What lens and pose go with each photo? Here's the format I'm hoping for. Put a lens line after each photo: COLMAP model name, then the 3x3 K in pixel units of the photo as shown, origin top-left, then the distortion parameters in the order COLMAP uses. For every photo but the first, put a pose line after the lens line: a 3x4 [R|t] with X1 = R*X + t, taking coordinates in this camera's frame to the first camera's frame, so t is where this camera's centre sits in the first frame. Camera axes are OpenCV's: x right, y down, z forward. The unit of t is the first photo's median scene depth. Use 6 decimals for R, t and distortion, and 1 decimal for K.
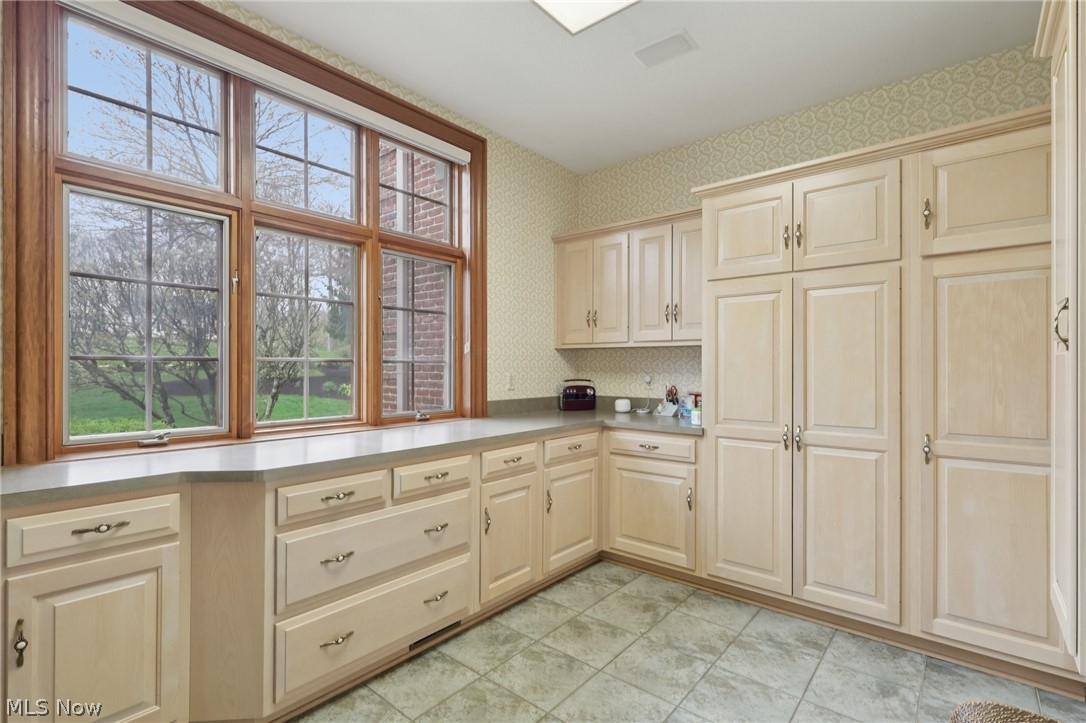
lens RADIAL K [[509.1, 0, 539.7], [0, 509.1, 371.9], [0, 0, 1]] dist [-0.001695, 0.003219]
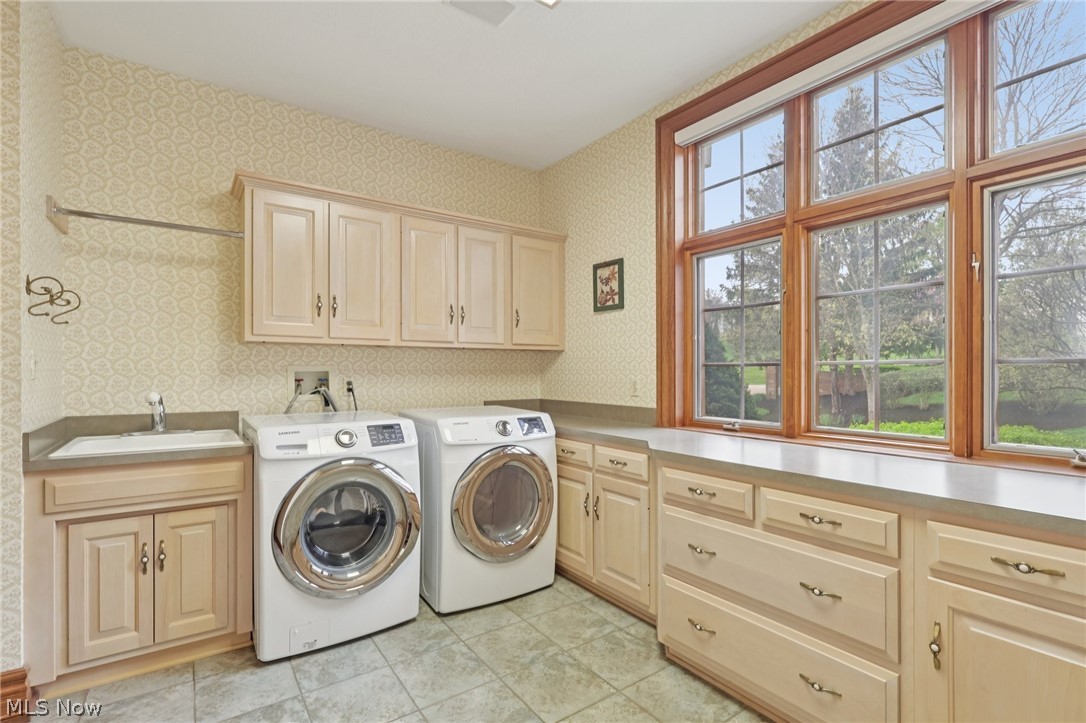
lens RADIAL K [[509.1, 0, 539.7], [0, 509.1, 371.9], [0, 0, 1]] dist [-0.001695, 0.003219]
pose [[-0.266926, -0.003918, -0.963709, 0.673216], [-0.010507, 0.999944, -0.001156, -0.002170], [0.963660, 0.009817, -0.266952, 0.887729]]
